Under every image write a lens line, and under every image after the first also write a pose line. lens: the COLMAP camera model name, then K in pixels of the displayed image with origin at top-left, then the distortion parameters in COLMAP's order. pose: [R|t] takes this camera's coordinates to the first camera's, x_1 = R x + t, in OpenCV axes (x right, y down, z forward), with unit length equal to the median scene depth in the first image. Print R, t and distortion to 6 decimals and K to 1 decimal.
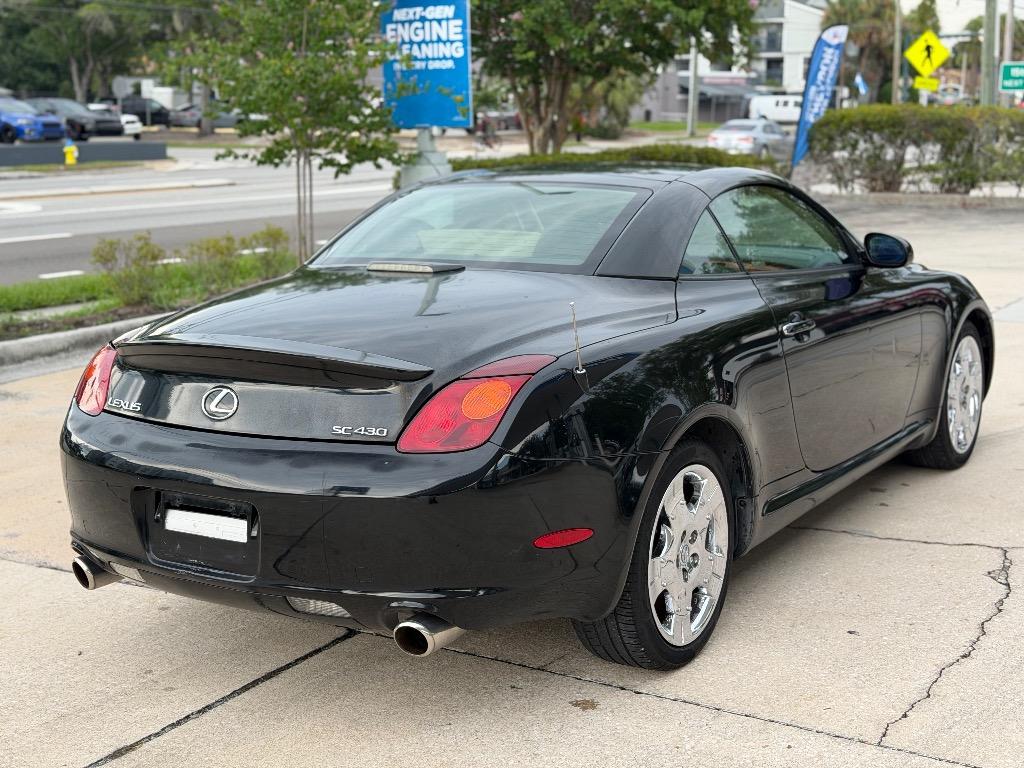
lens RADIAL K [[1438.4, 0, 512.0], [0, 1438.4, 384.0], [0, 0, 1]] dist [0.196560, -0.464691]
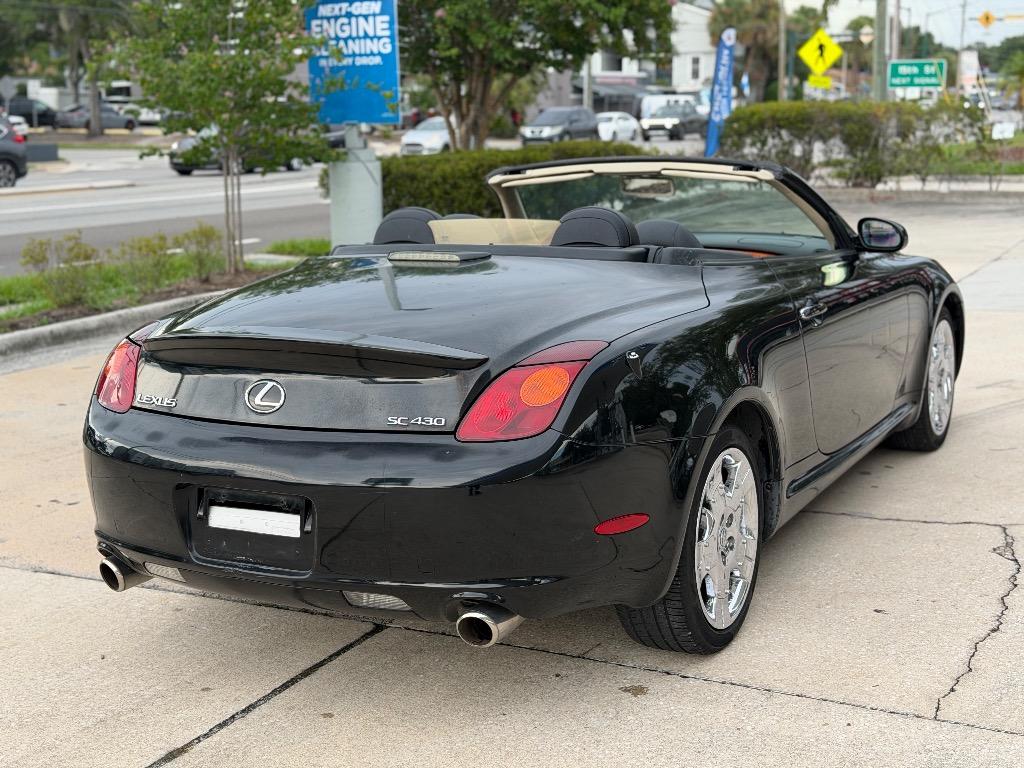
lens RADIAL K [[1428.6, 0, 513.7], [0, 1428.6, 394.3], [0, 0, 1]] dist [0.195402, -0.469030]
pose [[0.997023, -0.020565, 0.074317, -0.034564], [0.019977, 0.999763, 0.008649, 0.002243], [-0.074477, -0.007139, 0.997197, 0.005908]]
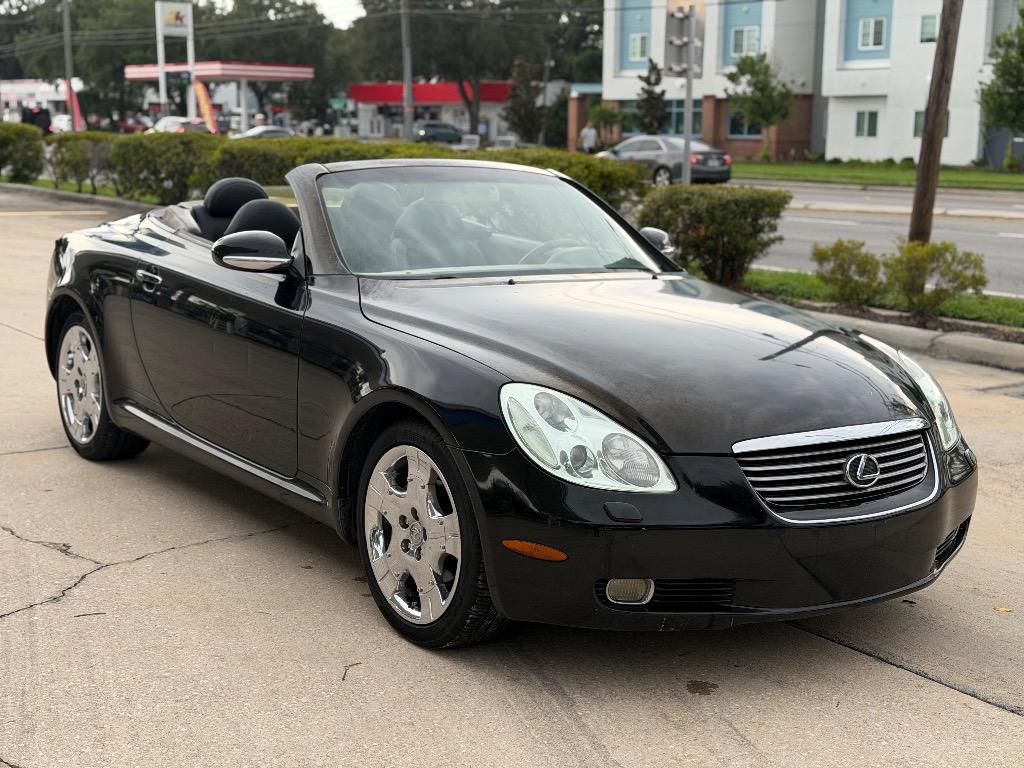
lens RADIAL K [[1428.6, 0, 513.7], [0, 1428.6, 394.3], [0, 0, 1]] dist [0.195402, -0.469030]
pose [[-0.381254, 0.158192, -0.910835, 0.469142], [-0.190519, 0.950657, 0.244854, -0.117260], [0.904626, 0.266883, -0.332303, 0.670426]]
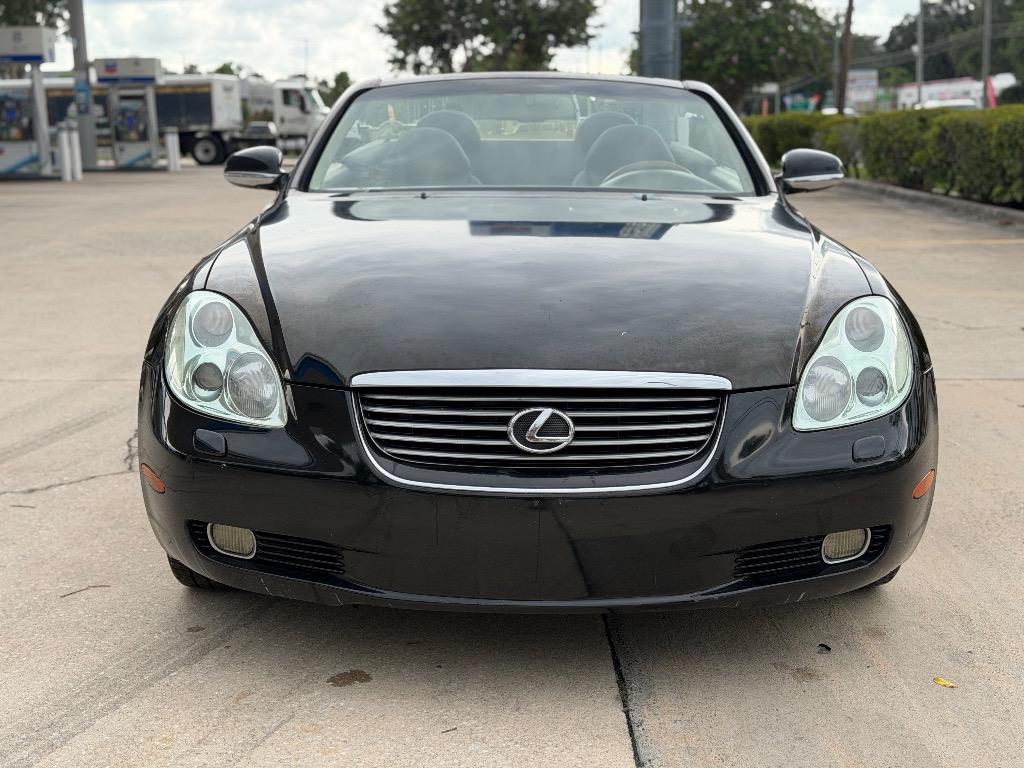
lens RADIAL K [[1421.9, 0, 506.3], [0, 1421.9, 388.1], [0, 0, 1]] dist [0.193484, -0.443024]
pose [[-0.856018, 0.099863, -0.507209, 0.267114], [-0.086972, 0.939357, 0.331730, -0.121747], [0.509578, 0.328080, -0.795421, 0.825809]]
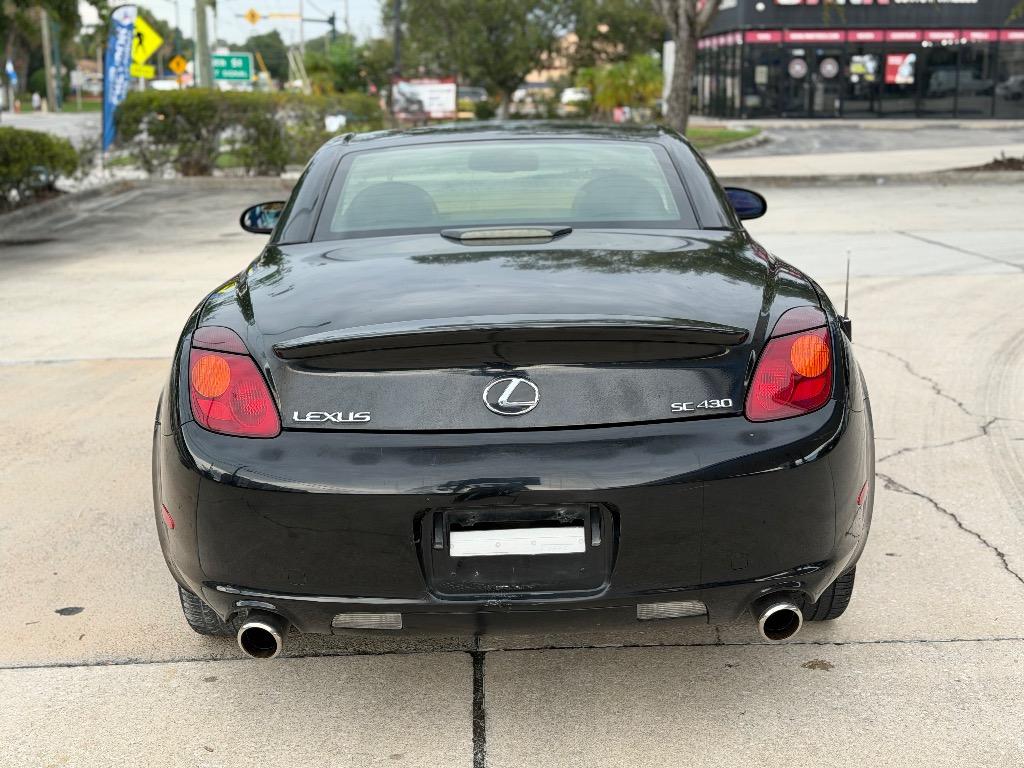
lens RADIAL K [[1428.6, 0, 513.7], [0, 1428.6, 394.3], [0, 0, 1]] dist [0.195402, -0.469030]
pose [[0.834658, -0.110862, 0.539496, -0.211175], [0.103589, 0.993650, 0.043925, -0.007805], [-0.540940, 0.019224, 0.840842, 0.098289]]
